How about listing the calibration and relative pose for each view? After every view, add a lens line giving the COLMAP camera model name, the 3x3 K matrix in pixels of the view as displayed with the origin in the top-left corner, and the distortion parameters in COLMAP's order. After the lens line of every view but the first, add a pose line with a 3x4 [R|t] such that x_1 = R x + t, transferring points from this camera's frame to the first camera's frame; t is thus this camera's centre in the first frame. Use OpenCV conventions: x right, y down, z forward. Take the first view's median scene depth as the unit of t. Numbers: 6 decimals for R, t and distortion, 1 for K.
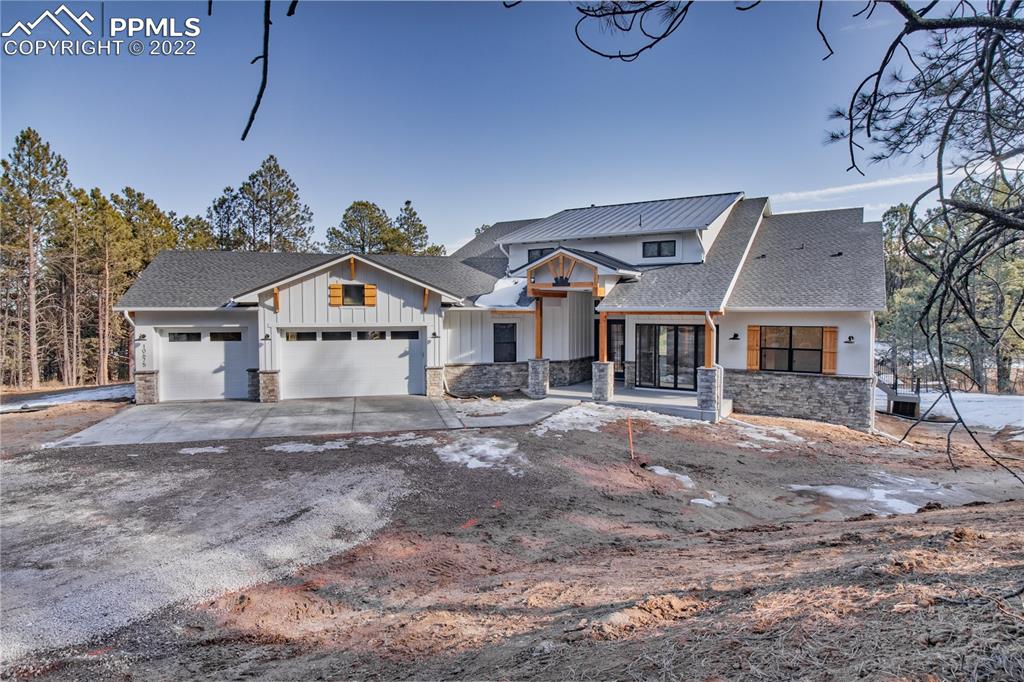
lens RADIAL K [[477.6, 0, 508.3], [0, 477.6, 329.0], [0, 0, 1]] dist [0.003874, -0.000806]
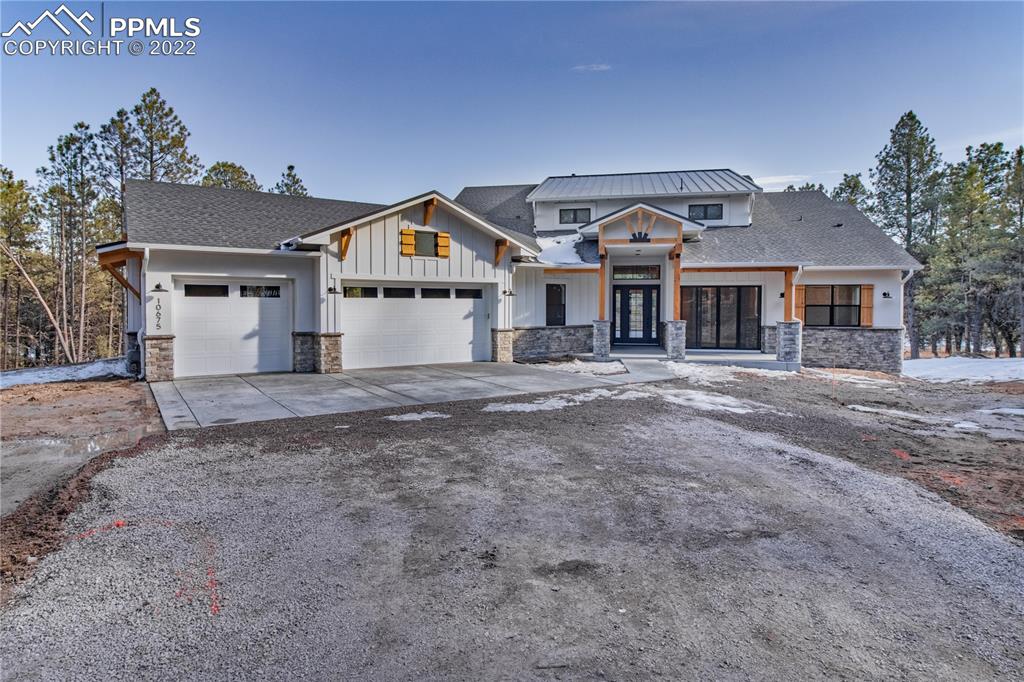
lens RADIAL K [[487.4, 0, 508.9], [0, 487.4, 309.4], [0, 0, 1]] dist [0.005324, 0.000404]
pose [[0.957442, -0.003546, 0.288602, -0.433992], [0.007665, 0.999884, -0.013142, 0.057957], [-0.288522, 0.014795, 0.957359, 0.134225]]
